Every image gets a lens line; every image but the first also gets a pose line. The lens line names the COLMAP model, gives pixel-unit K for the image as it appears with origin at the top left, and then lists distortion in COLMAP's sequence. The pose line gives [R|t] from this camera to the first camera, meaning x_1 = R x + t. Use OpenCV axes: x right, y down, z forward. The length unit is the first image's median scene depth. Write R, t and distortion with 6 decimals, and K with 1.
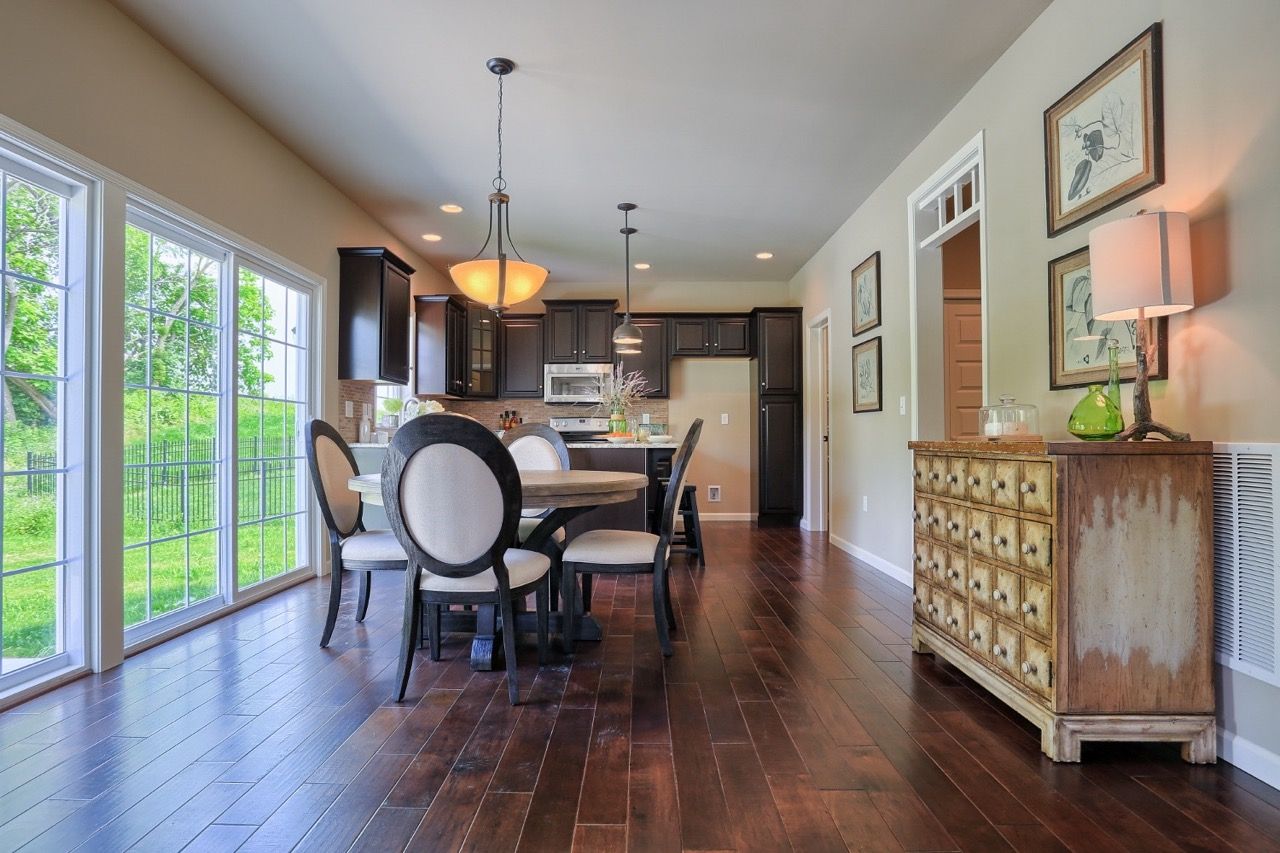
lens RADIAL K [[668.9, 0, 640.0], [0, 668.9, 426.5], [0, 0, 1]] dist [-0.025816, 0.001206]
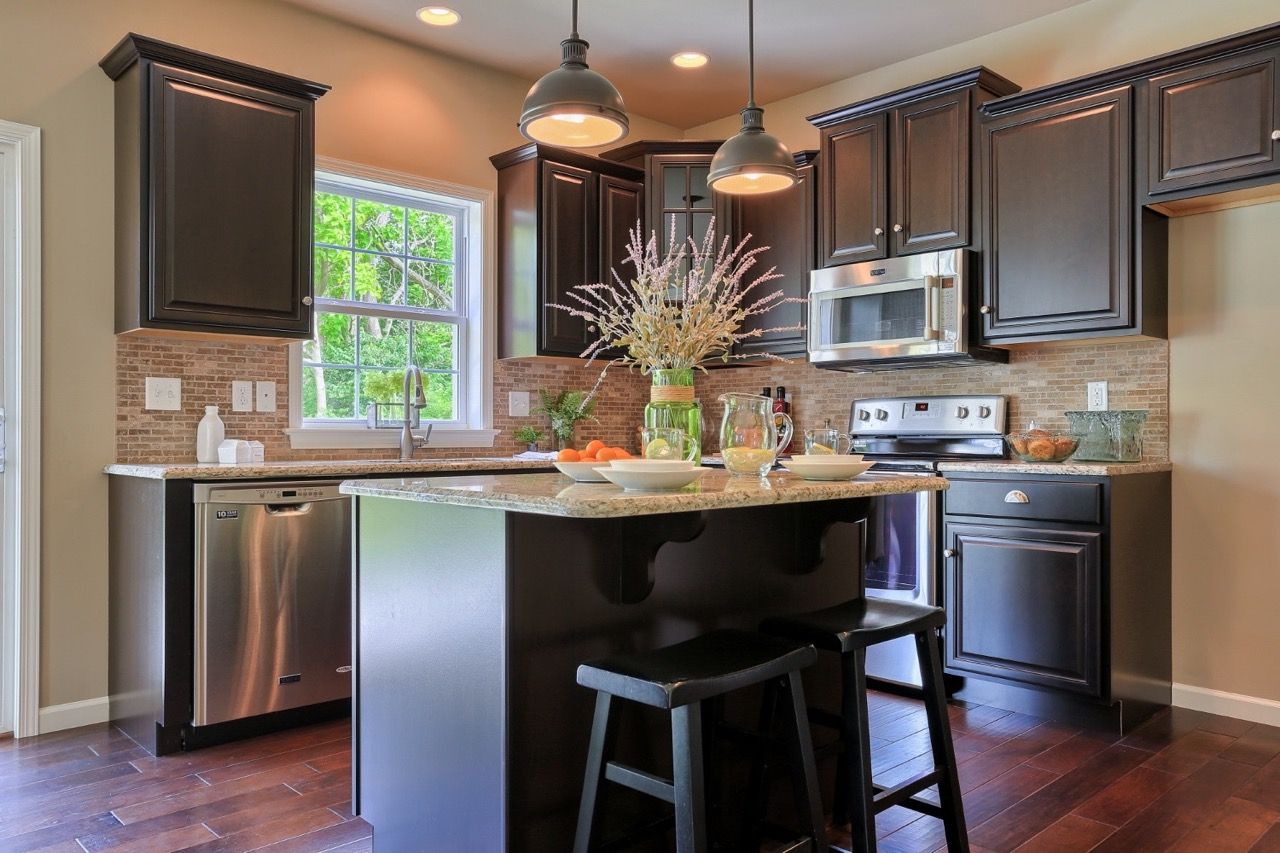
lens RADIAL K [[935.3, 0, 640.0], [0, 935.3, 426.5], [0, 0, 1]] dist [-0.000491, -0.000479]
pose [[0.690662, -0.002754, -0.723173, 0.489449], [0.010067, 0.999932, 0.005807, -0.003635], [0.723108, -0.011291, 0.690643, 1.276491]]
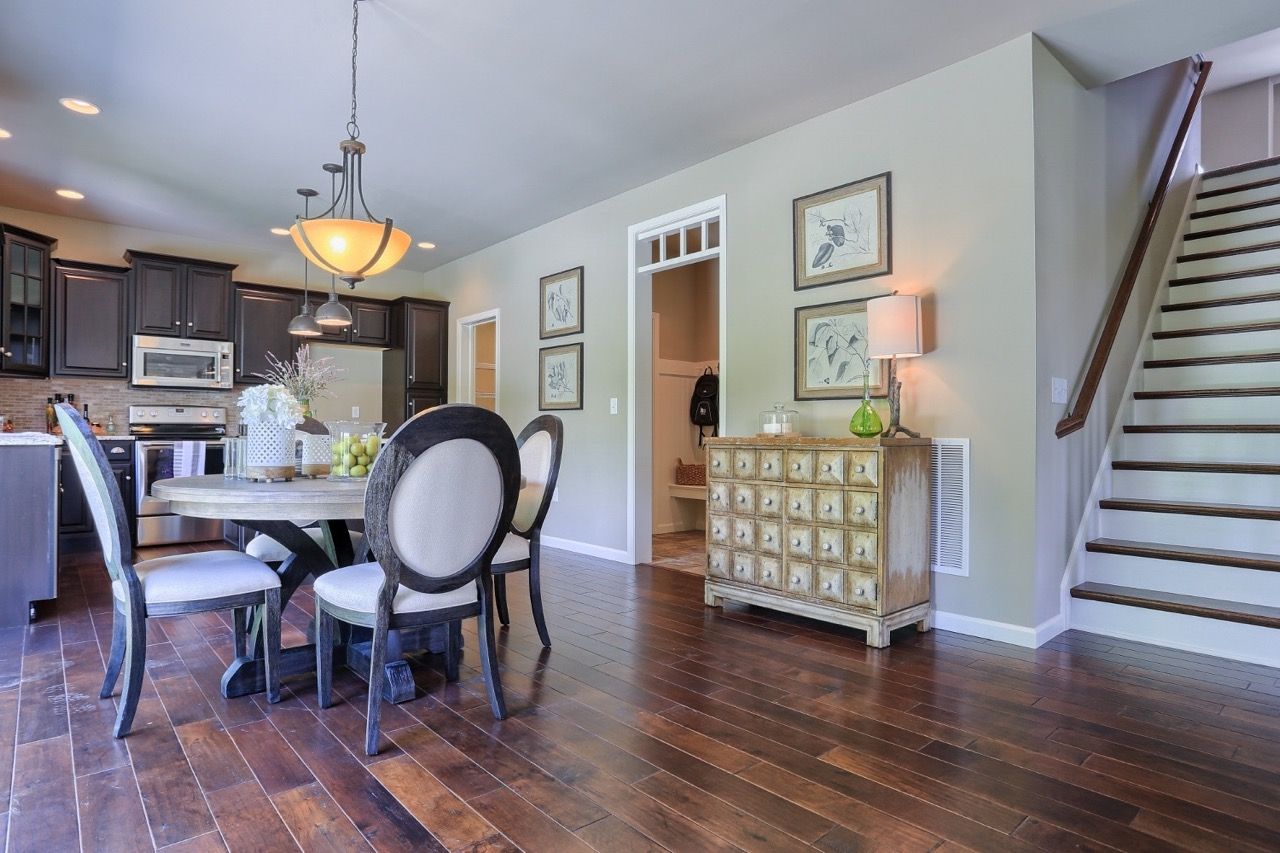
lens RADIAL K [[691.0, 0, 623.8], [0, 691.0, 425.5], [0, 0, 1]] dist [-0.061896, 0.038035]
pose [[0.751786, 0.012249, 0.659293, -0.555084], [-0.016208, 0.999869, -0.000095, 0.002917], [-0.659207, -0.010615, 0.751886, 0.136913]]
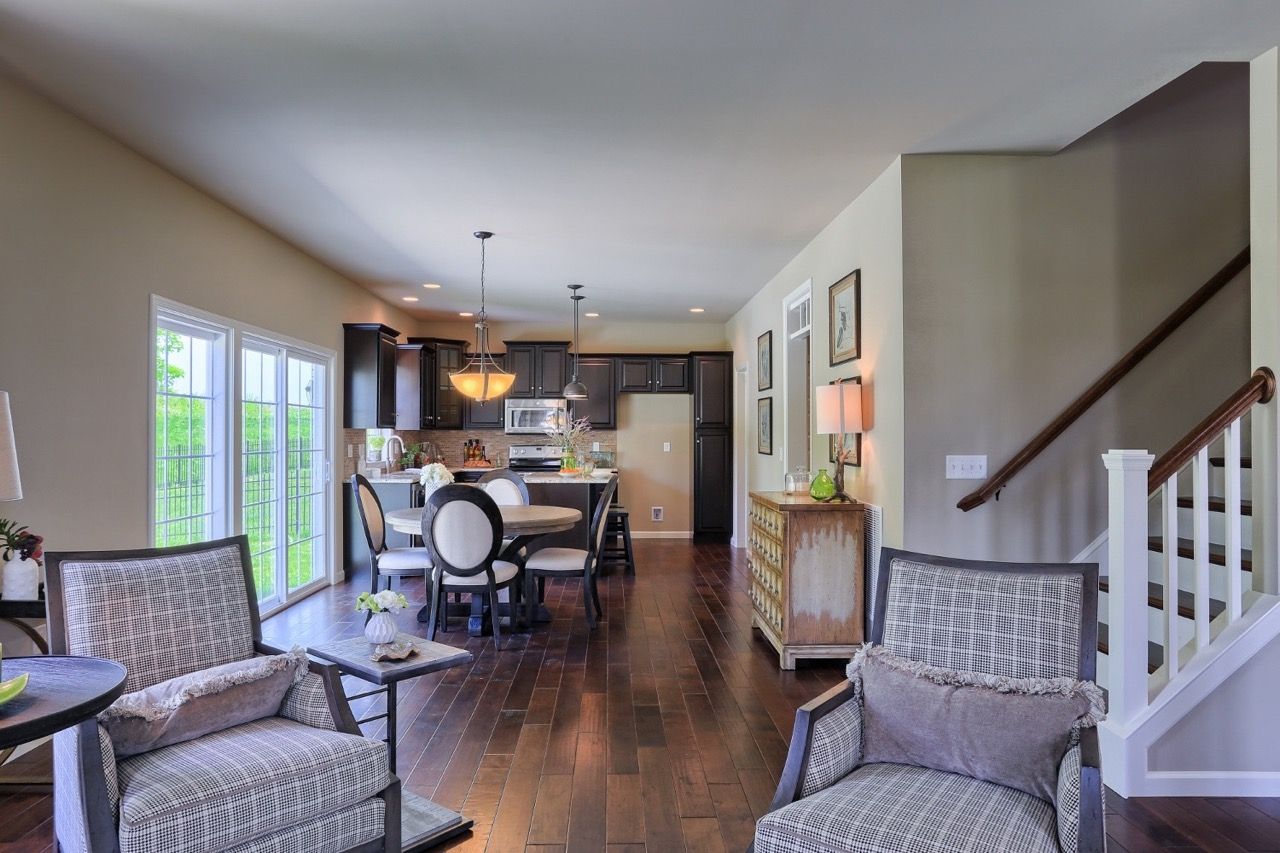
lens RADIAL K [[804.1, 0, 640.0], [0, 804.1, 426.5], [0, 0, 1]] dist [-0.001608, 0.000482]
pose [[0.999243, 0.003861, 0.038704, 0.075928], [-0.004189, 0.999956, 0.008397, -0.144343], [-0.038670, -0.008552, 0.999215, -0.867065]]
